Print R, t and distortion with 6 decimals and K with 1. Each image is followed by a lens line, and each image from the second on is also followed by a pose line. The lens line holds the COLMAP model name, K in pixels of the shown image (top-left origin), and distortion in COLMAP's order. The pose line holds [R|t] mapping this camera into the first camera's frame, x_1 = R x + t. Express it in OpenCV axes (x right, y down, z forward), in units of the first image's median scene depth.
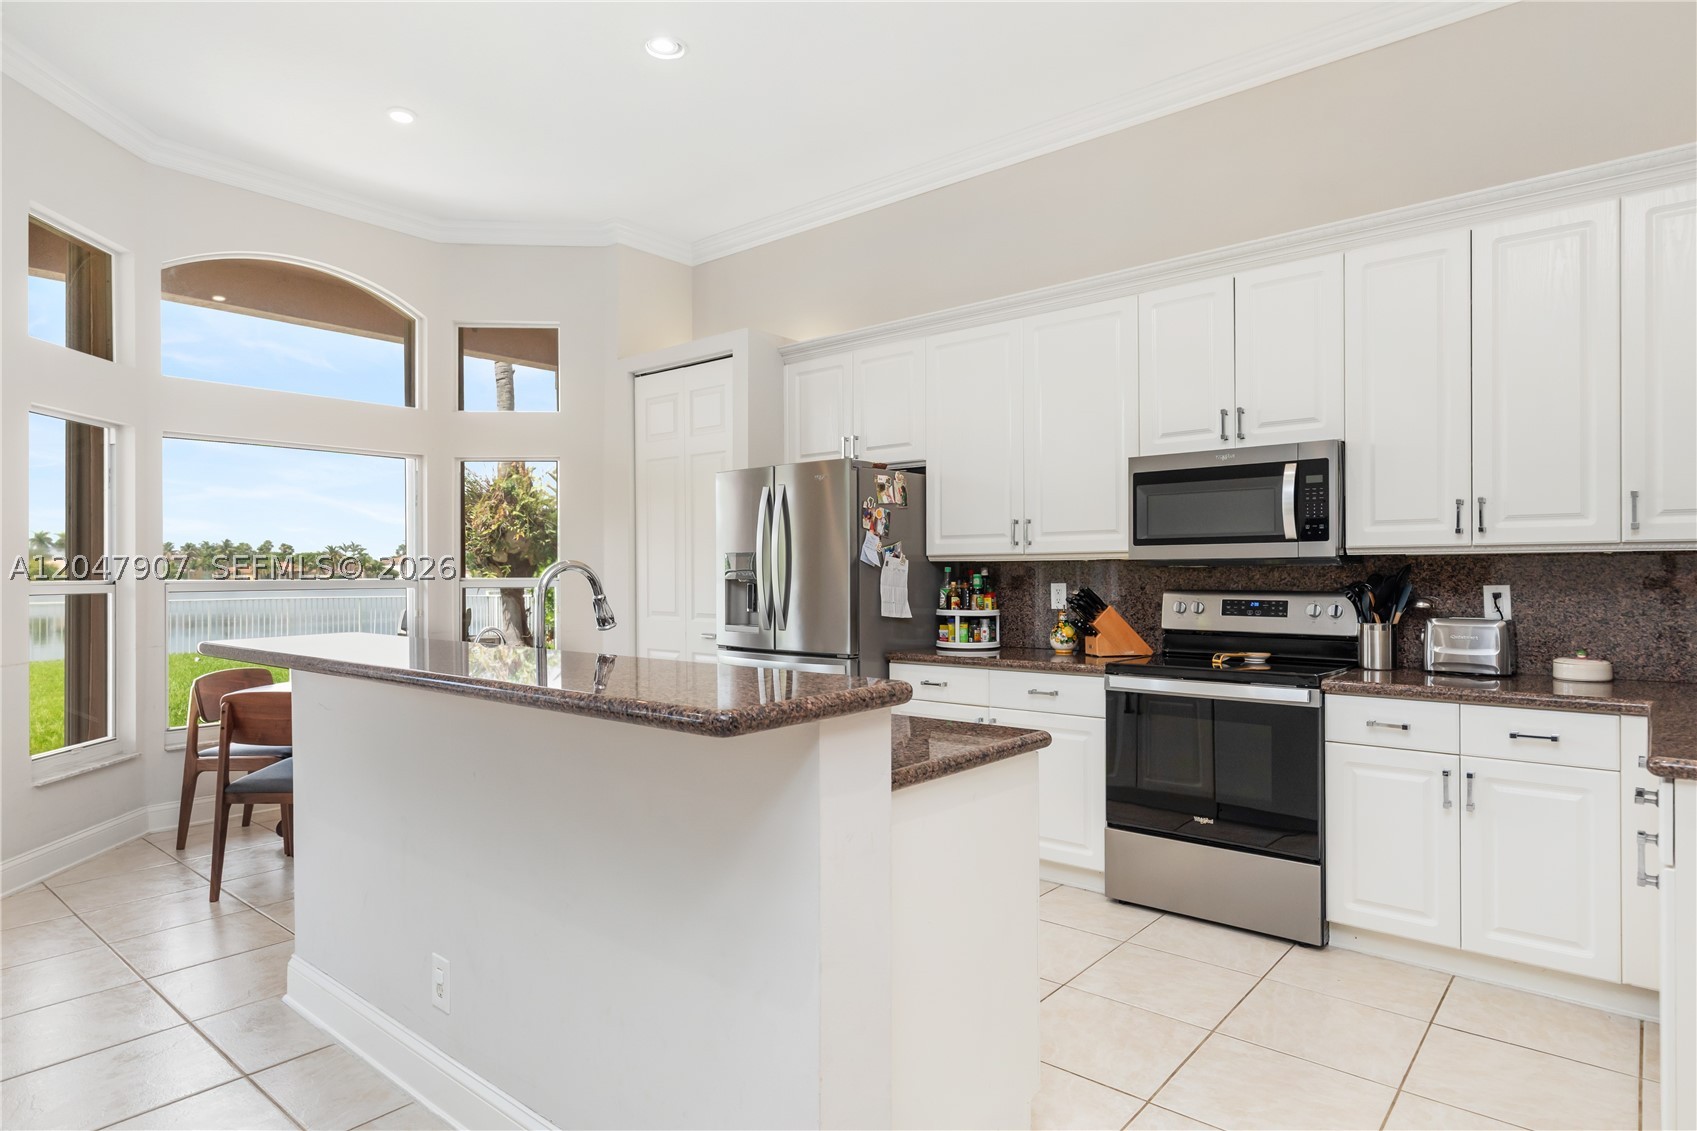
lens RADIAL K [[947.3, 0, 843.7], [0, 947.3, 571.2], [0, 0, 1]] dist [0.002455, -0.000499]
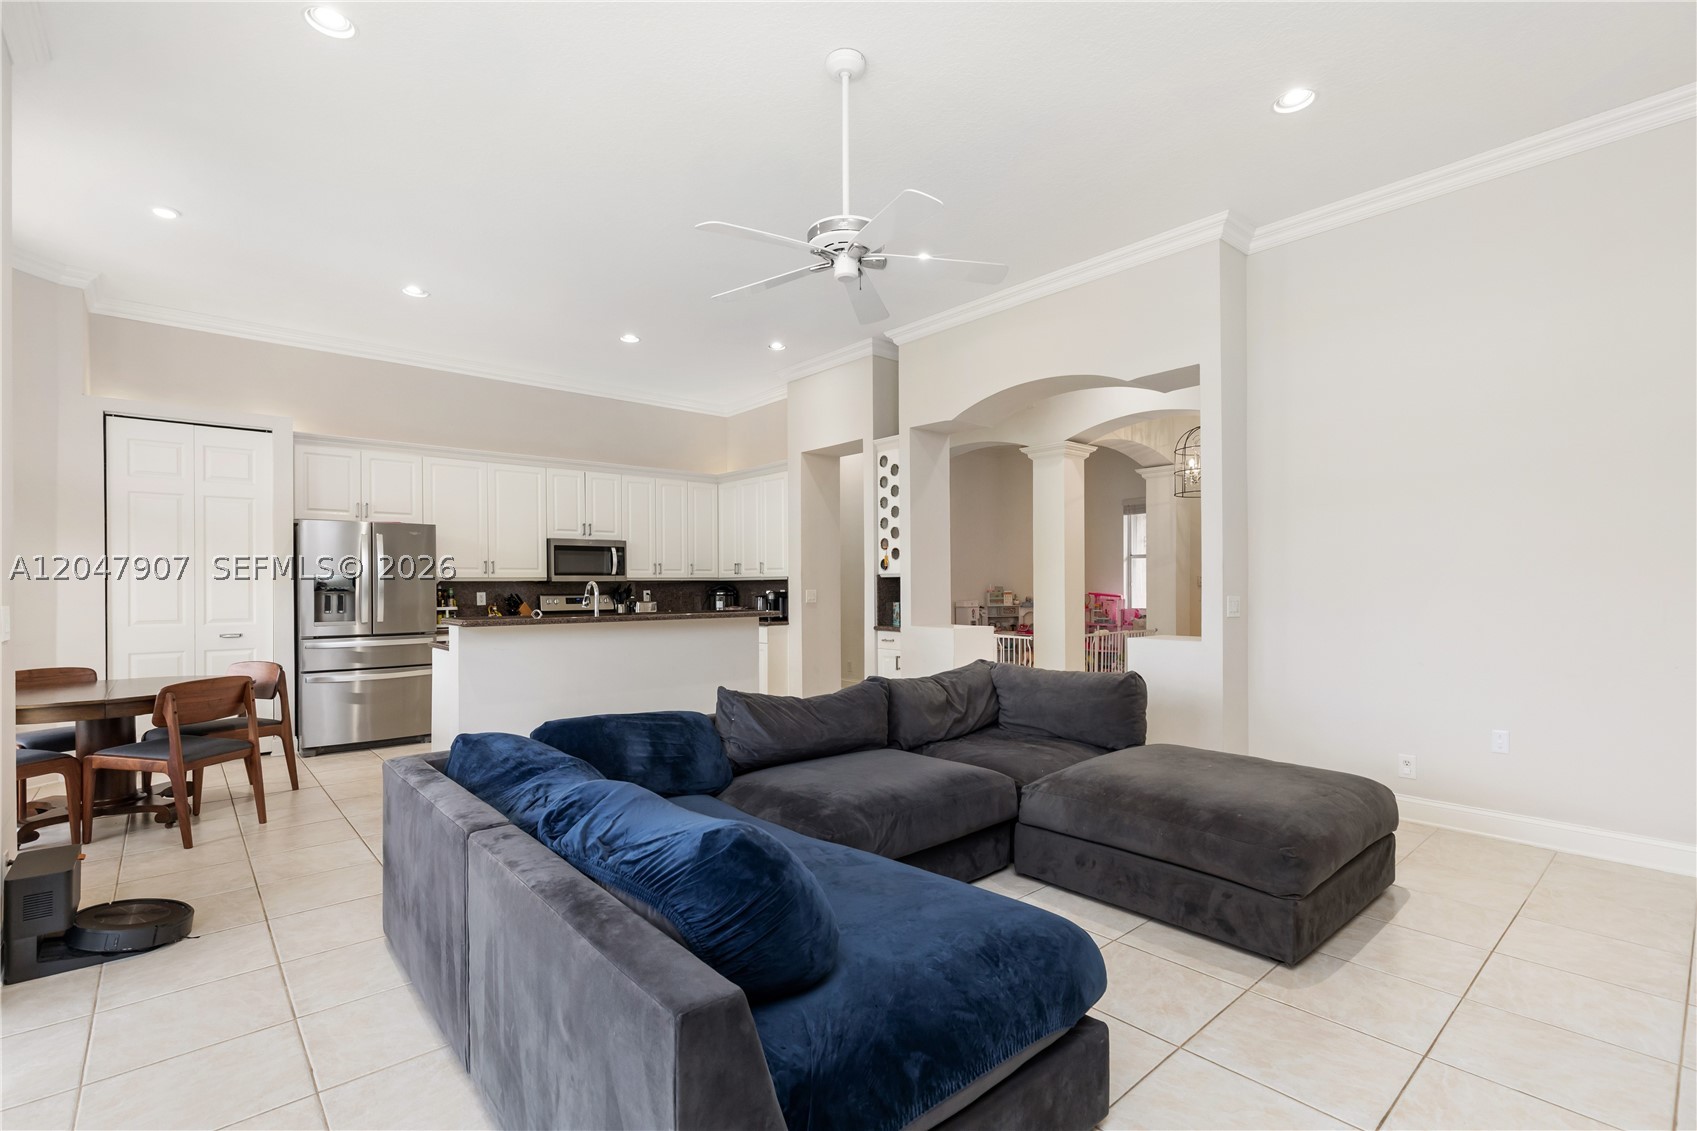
lens RADIAL K [[773.9, 0, 839.9], [0, 773.9, 584.2], [0, 0, 1]] dist [0.007314, -0.000253]
pose [[0.153438, 0.007356, 0.988131, -1.416721], [0.007584, 0.999934, -0.008621, 0.016734], [-0.988129, 0.008817, 0.153372, -0.008052]]
